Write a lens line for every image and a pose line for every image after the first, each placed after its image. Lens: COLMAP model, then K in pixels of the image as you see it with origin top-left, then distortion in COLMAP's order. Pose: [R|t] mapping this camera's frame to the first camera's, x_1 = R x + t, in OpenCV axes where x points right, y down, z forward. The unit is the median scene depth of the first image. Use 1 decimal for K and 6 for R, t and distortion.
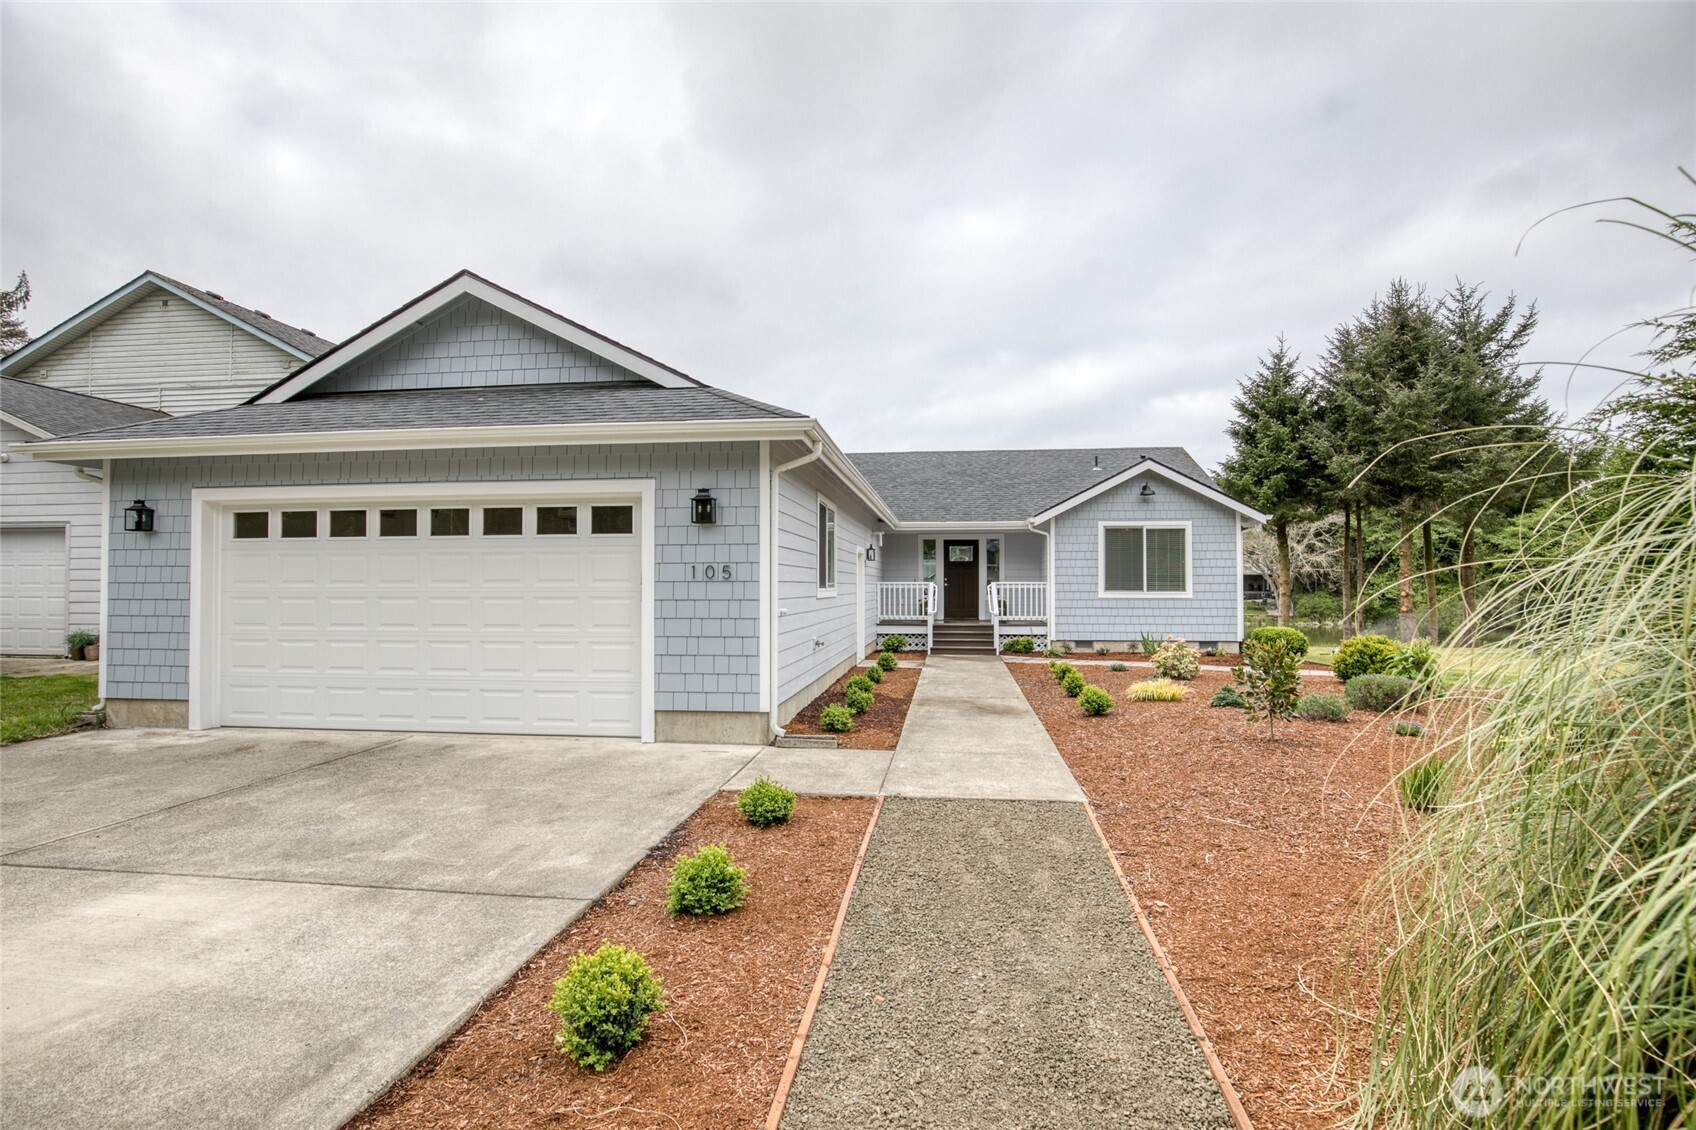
lens RADIAL K [[809.1, 0, 858.0], [0, 809.1, 567.6], [0, 0, 1]] dist [-0.039542, 0.008753]
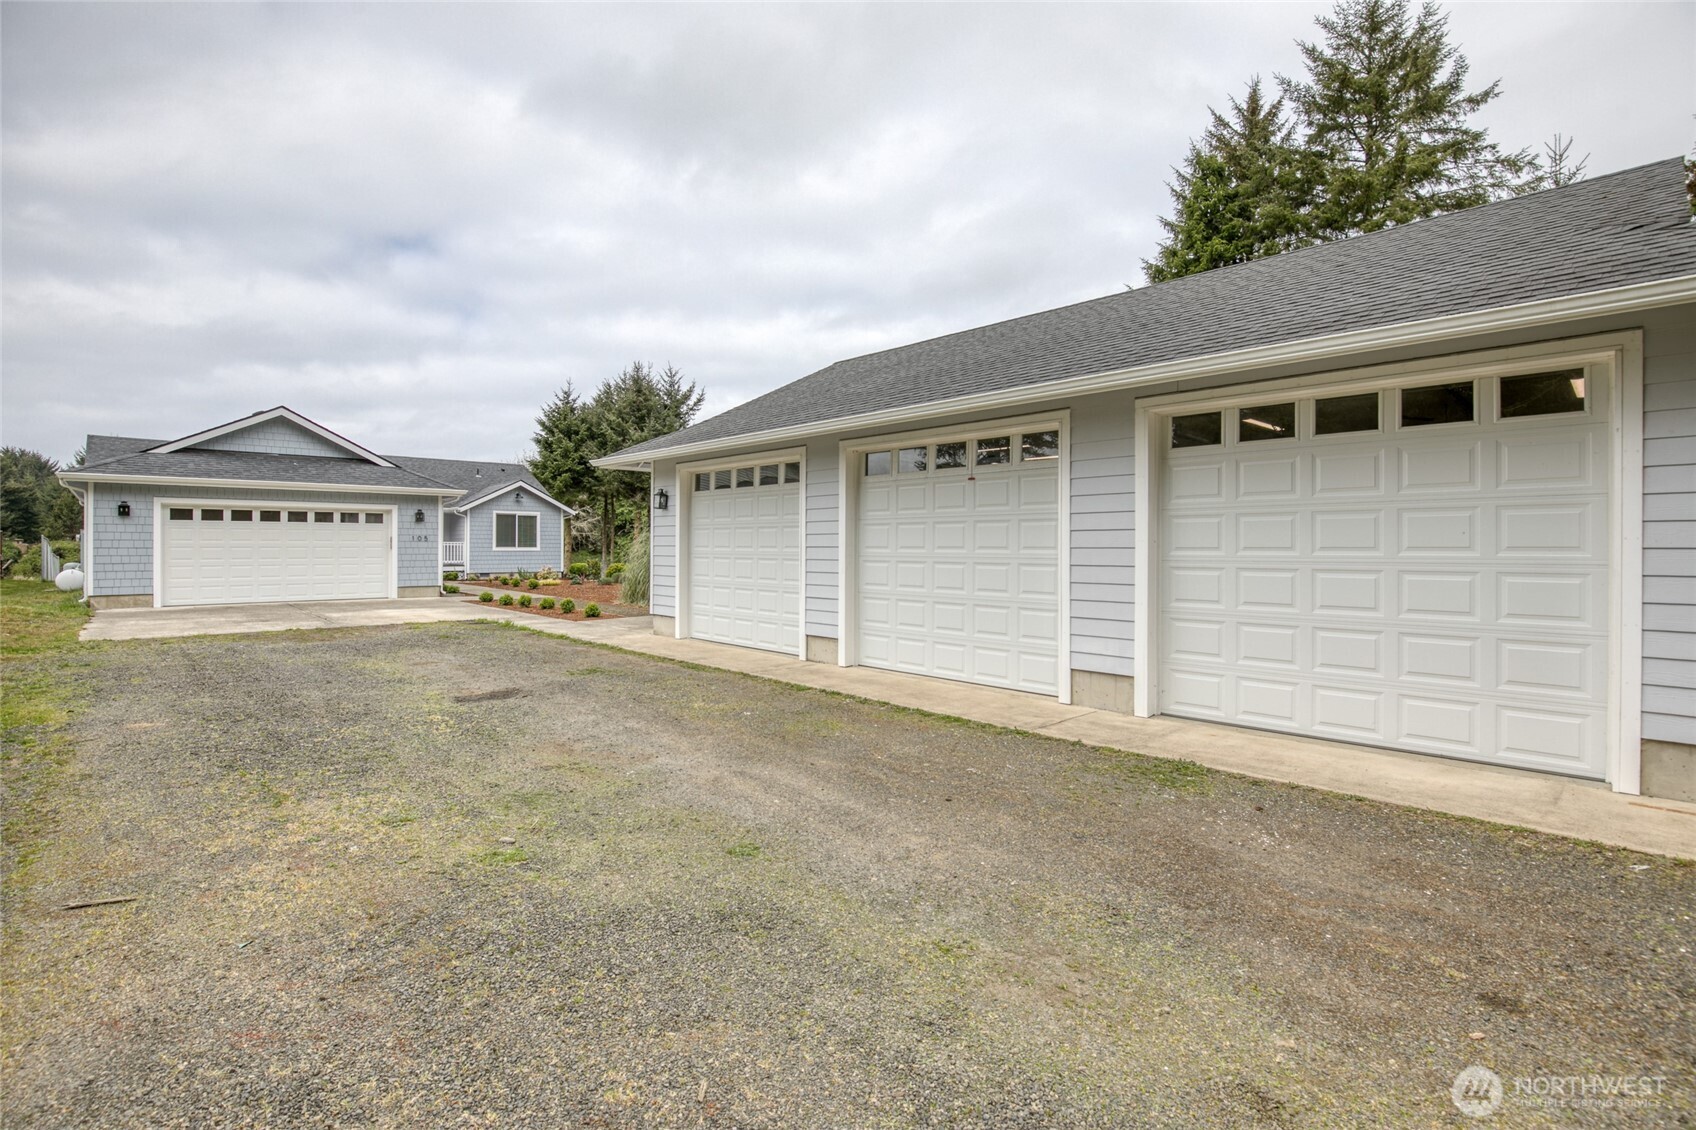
lens RADIAL K [[809.1, 0, 851.3], [0, 809.1, 550.5], [0, 0, 1]] dist [-0.039542, 0.008753]
pose [[0.657922, -0.001071, 0.753085, -0.579057], [-0.019587, 0.999636, 0.018533, -0.014739], [-0.752831, -0.026944, 0.657662, -0.897763]]
